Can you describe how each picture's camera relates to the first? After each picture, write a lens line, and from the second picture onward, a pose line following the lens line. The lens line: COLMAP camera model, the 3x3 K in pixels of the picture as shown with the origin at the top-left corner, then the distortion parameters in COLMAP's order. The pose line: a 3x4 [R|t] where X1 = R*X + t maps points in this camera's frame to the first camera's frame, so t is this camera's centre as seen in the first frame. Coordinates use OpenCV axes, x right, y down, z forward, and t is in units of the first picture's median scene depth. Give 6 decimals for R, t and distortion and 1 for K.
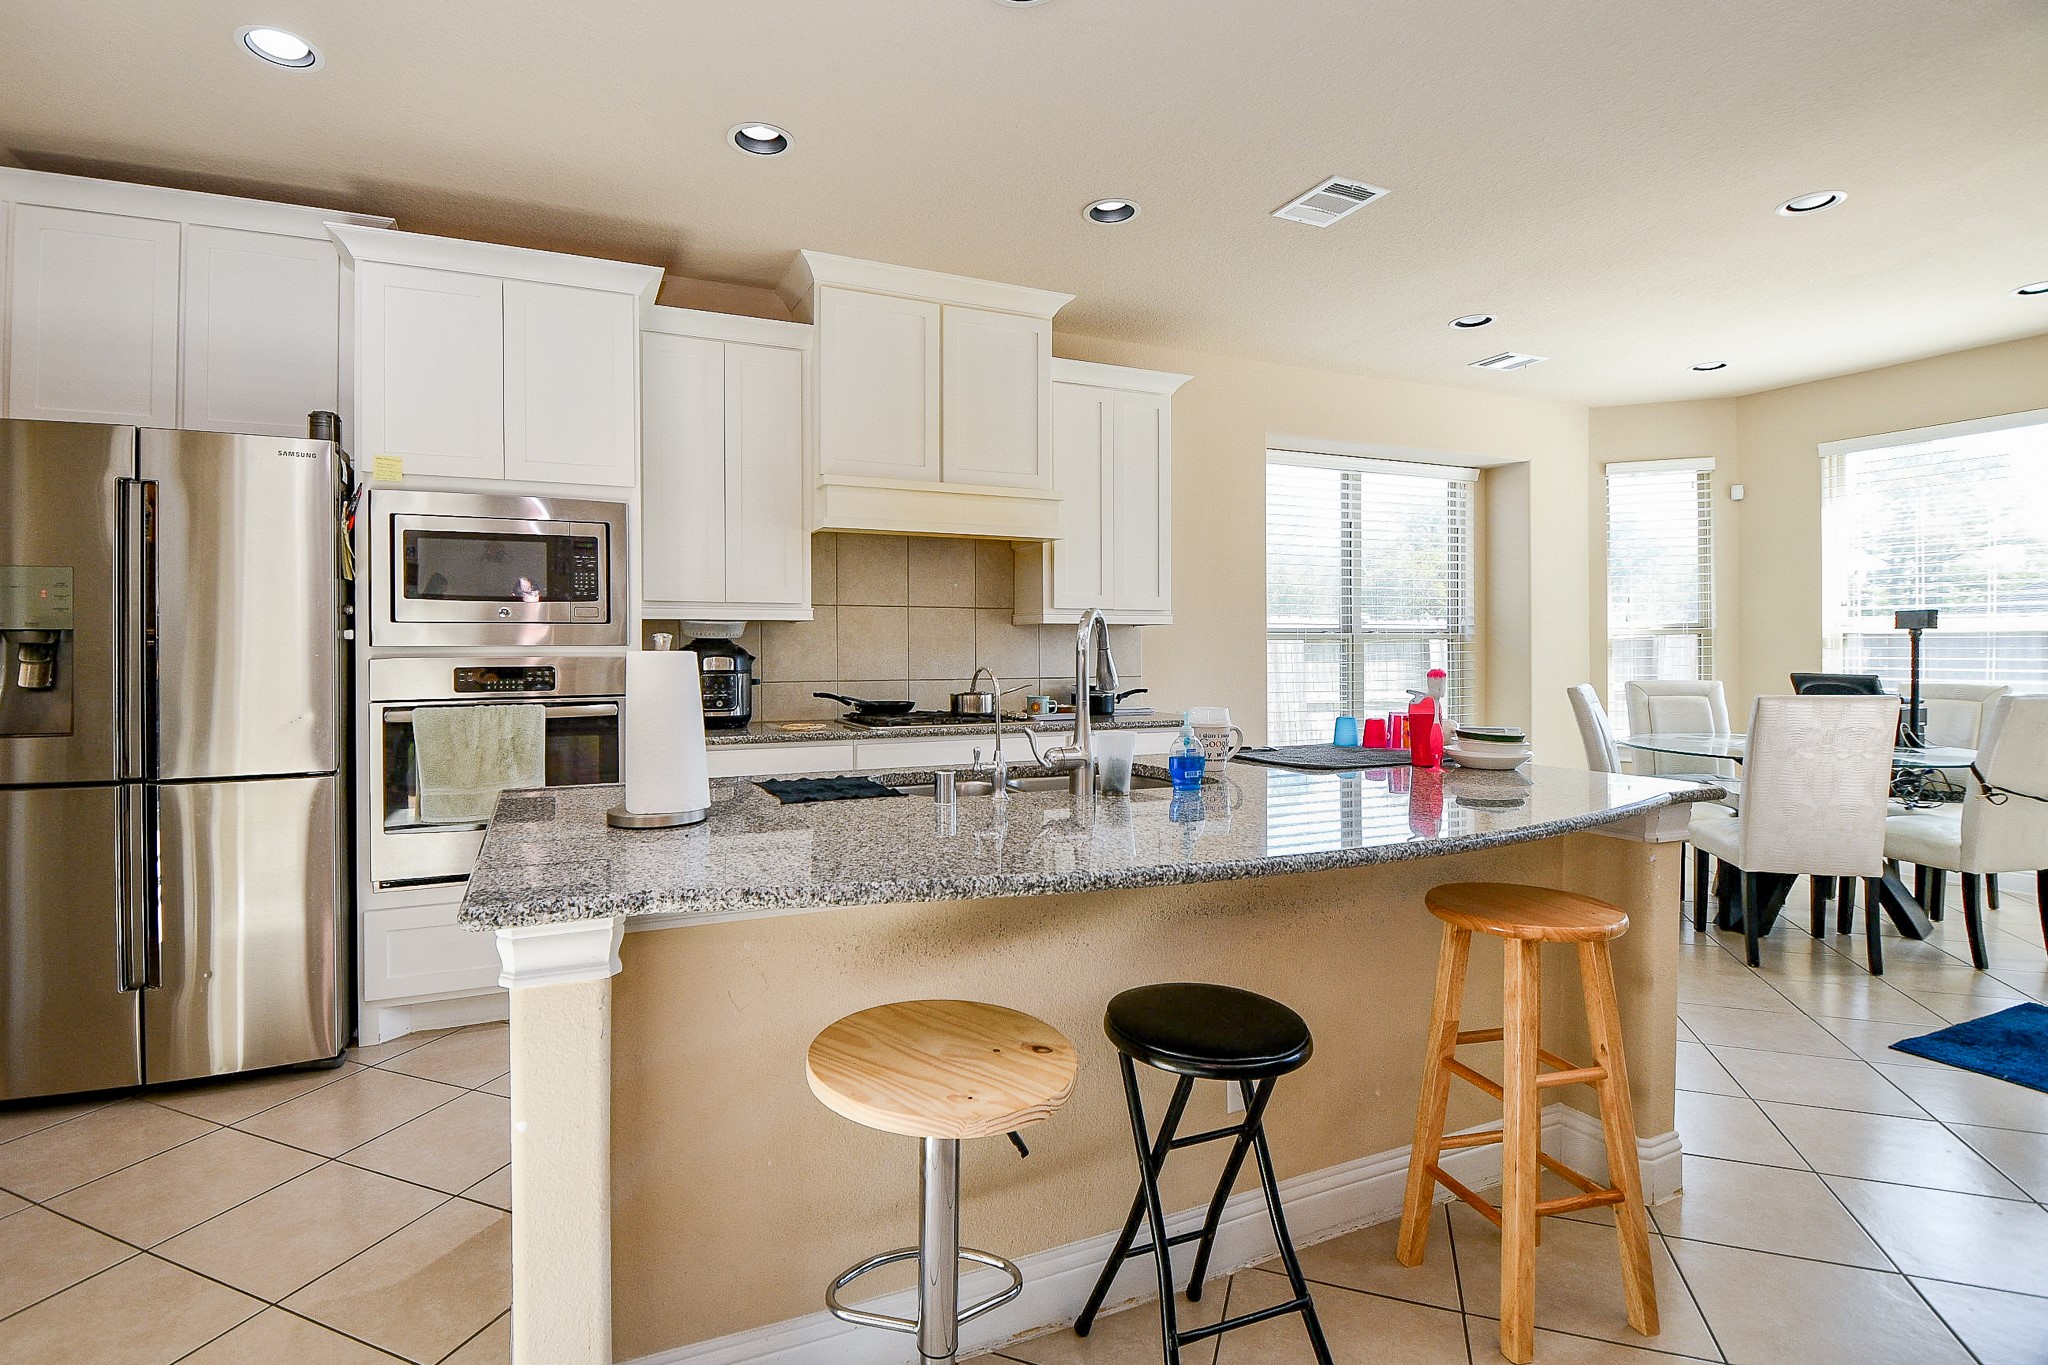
lens RADIAL K [[937.0, 0, 947.2], [0, 937.0, 660.4], [0, 0, 1]] dist [0.001010, -0.012019]
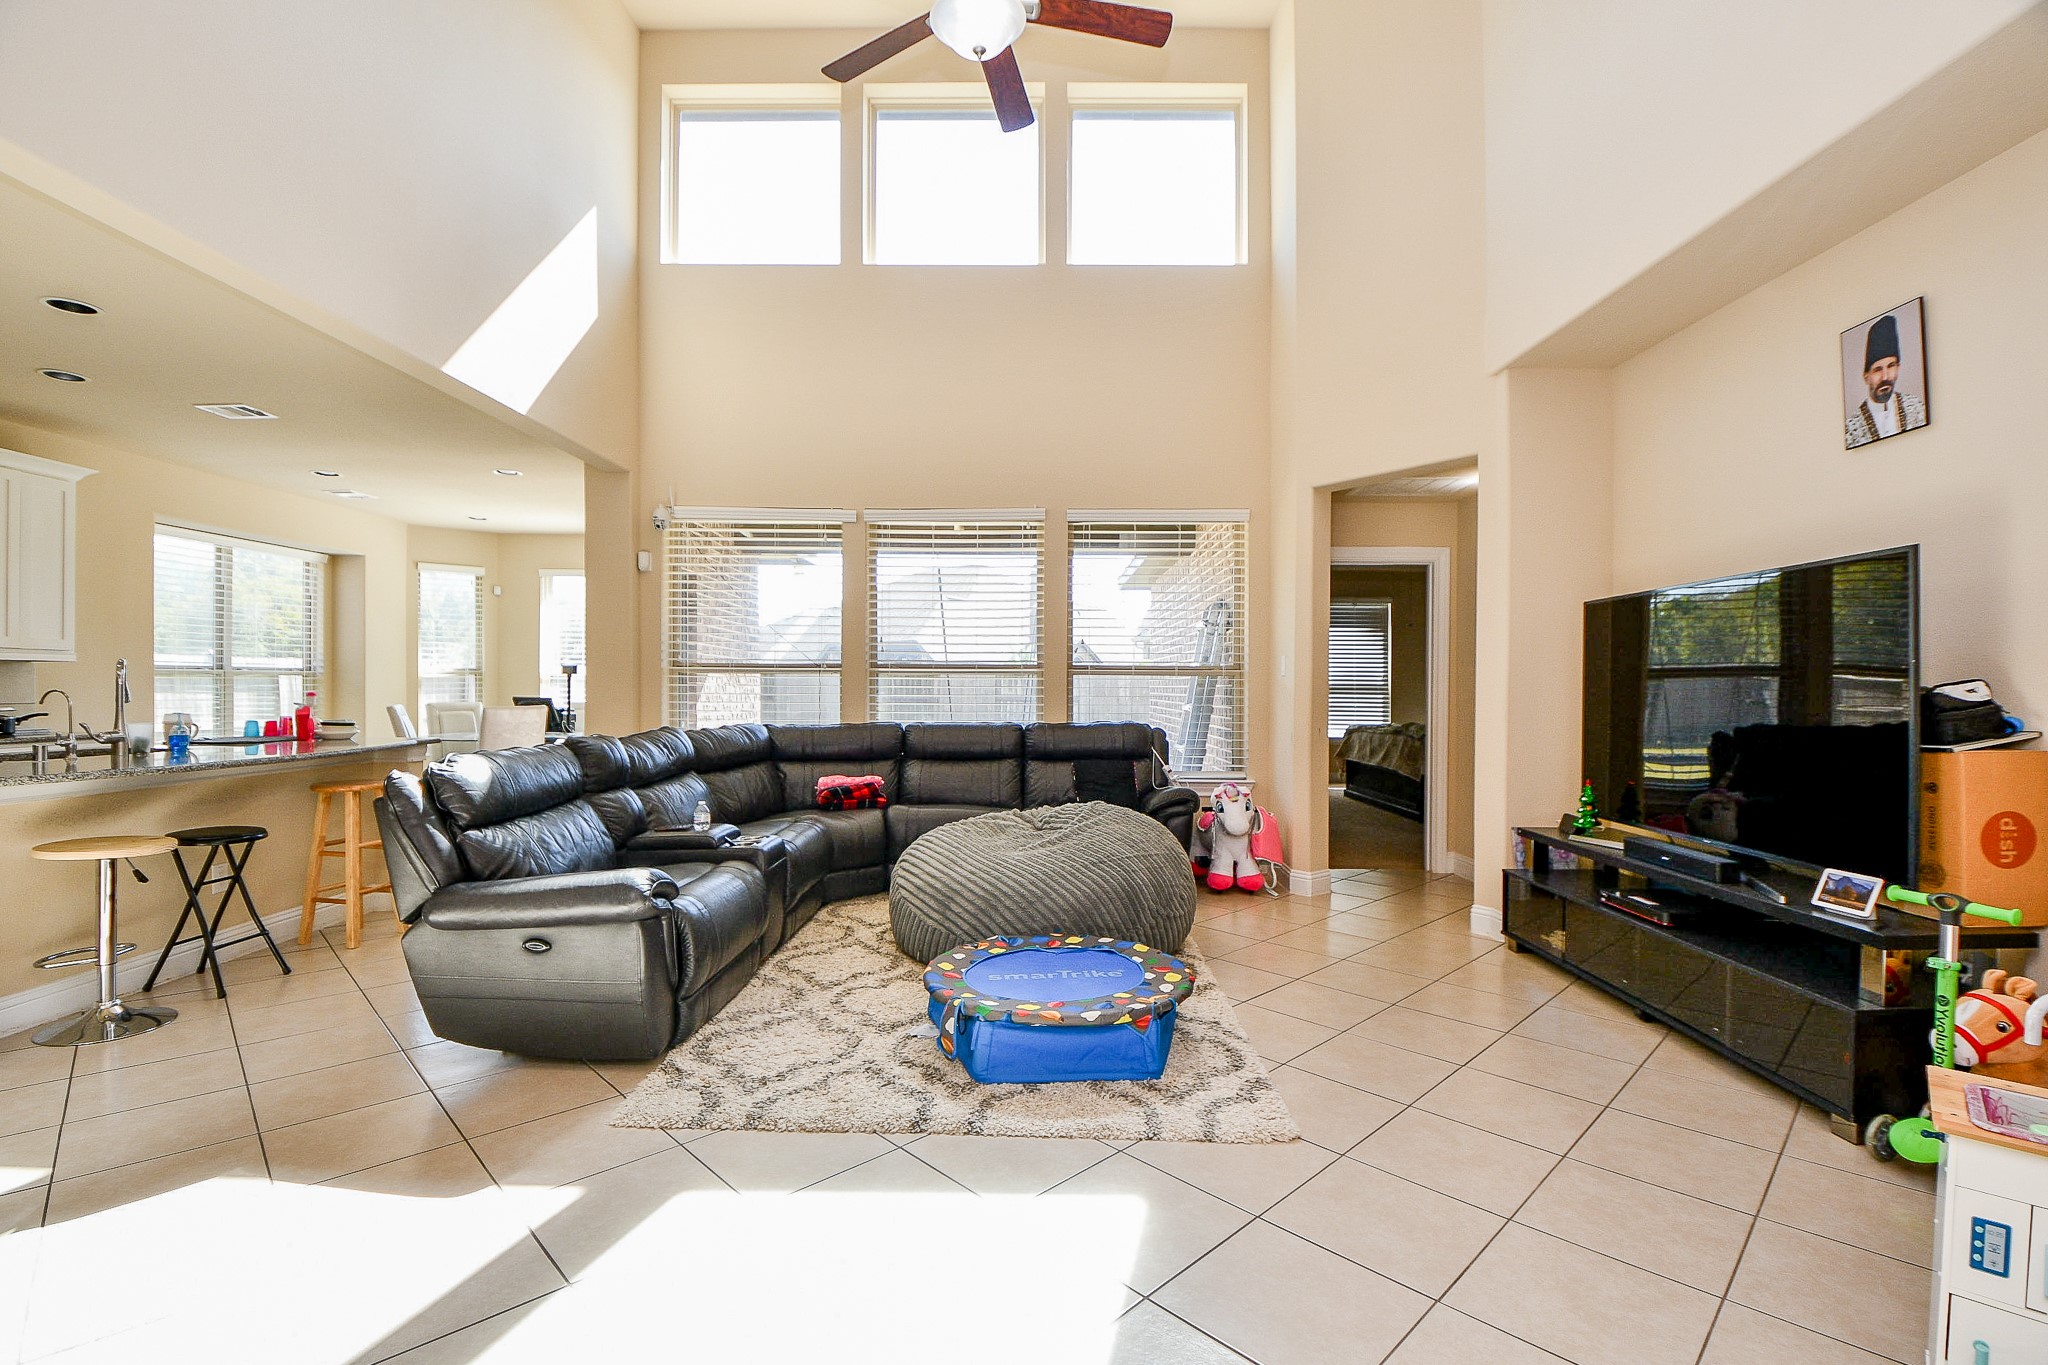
lens RADIAL K [[904.0, 0, 1024.0], [0, 904.0, 682.5], [0, 0, 1]] dist [0.003496, -0.017065]
pose [[0.379527, 0.008178, 0.925144, -0.461688], [0.004722, 0.999931, -0.010776, 0.010918], [-0.925169, 0.008458, 0.379462, -0.777843]]
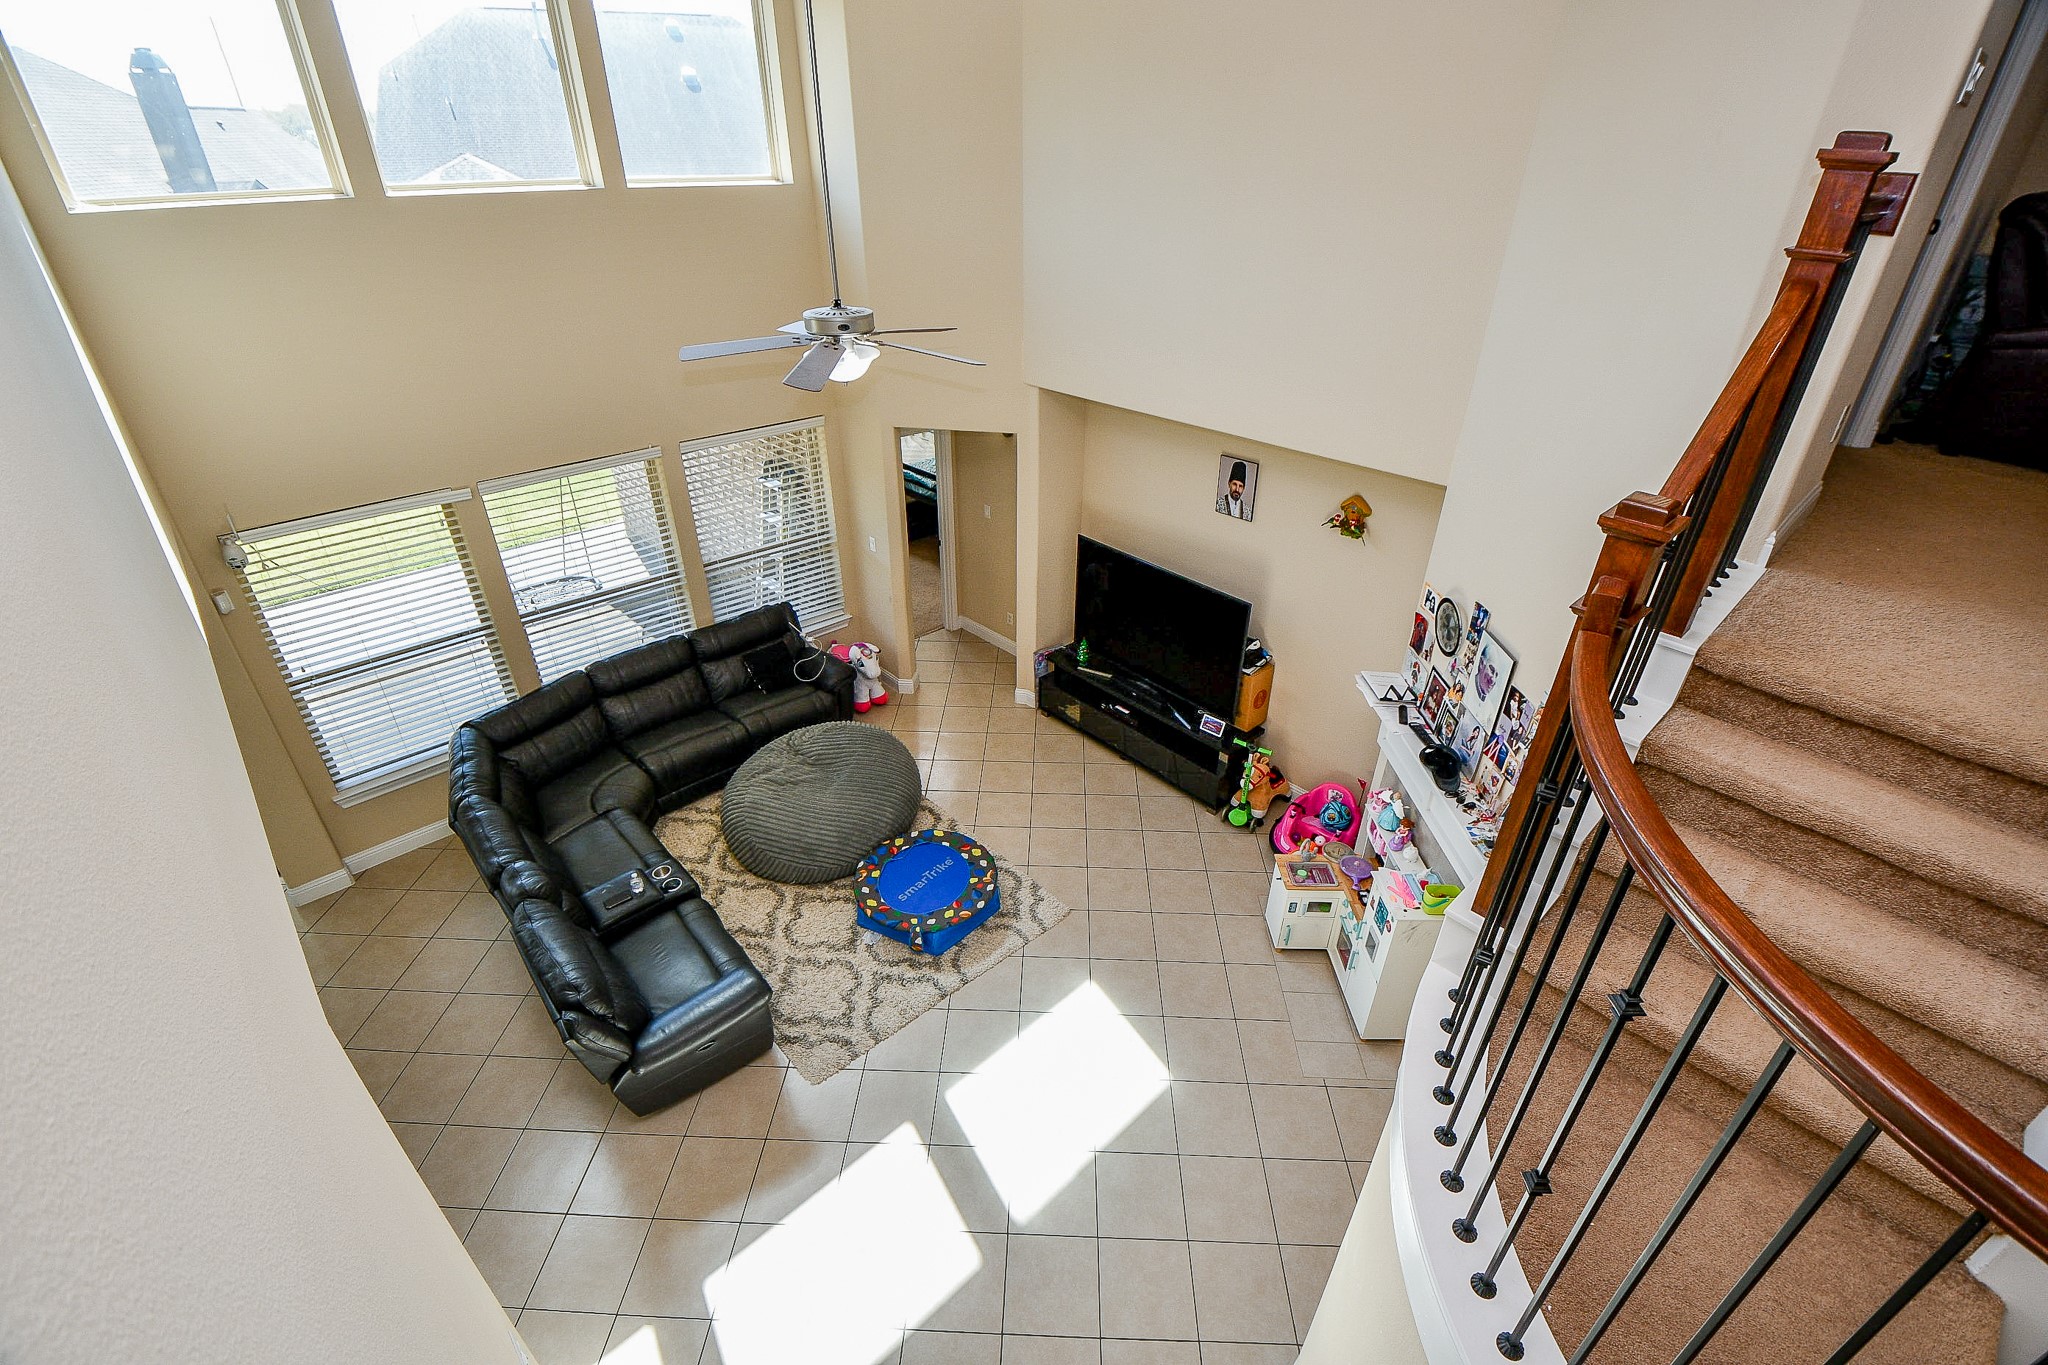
lens RADIAL K [[904.0, 0, 1024.0], [0, 904.0, 682.5], [0, 0, 1]] dist [0.003496, -0.017065]
pose [[-0.367758, -0.475300, 0.799277, -0.811341], [0.007315, 0.858005, 0.513589, -0.795040], [-0.929893, 0.194723, -0.312062, -0.236488]]
